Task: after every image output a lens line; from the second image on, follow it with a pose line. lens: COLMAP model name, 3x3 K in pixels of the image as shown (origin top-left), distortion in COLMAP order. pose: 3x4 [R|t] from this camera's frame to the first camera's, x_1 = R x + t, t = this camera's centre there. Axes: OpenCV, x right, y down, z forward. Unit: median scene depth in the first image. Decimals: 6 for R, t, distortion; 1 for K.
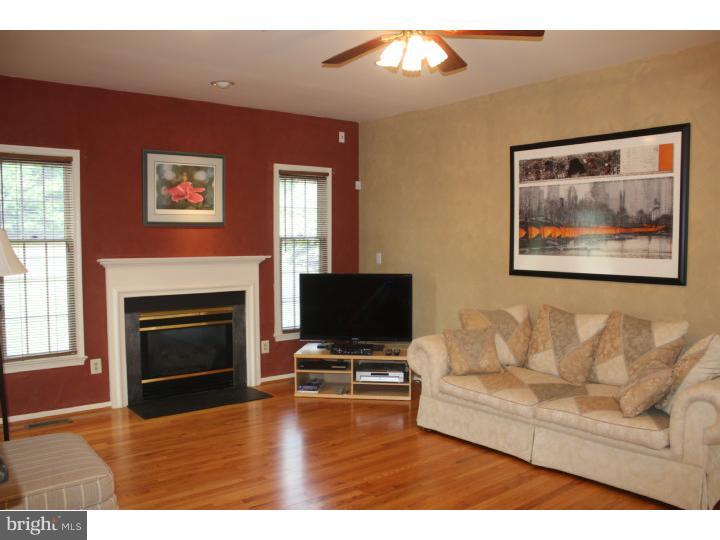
lens RADIAL K [[611.2, 0, 356.3], [0, 611.2, 270.3], [0, 0, 1]] dist [-0.168348, 0.171446]
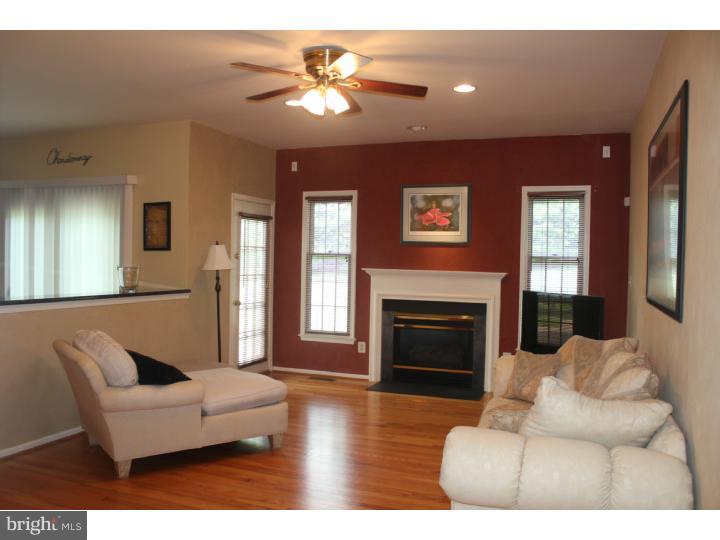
lens RADIAL K [[611.2, 0, 356.3], [0, 611.2, 270.3], [0, 0, 1]] dist [-0.168348, 0.171446]
pose [[0.503665, 0.018694, -0.863697, 0.726157], [-0.071848, 0.997209, -0.020315, 0.014404], [0.860906, 0.072287, 0.503602, 0.262376]]
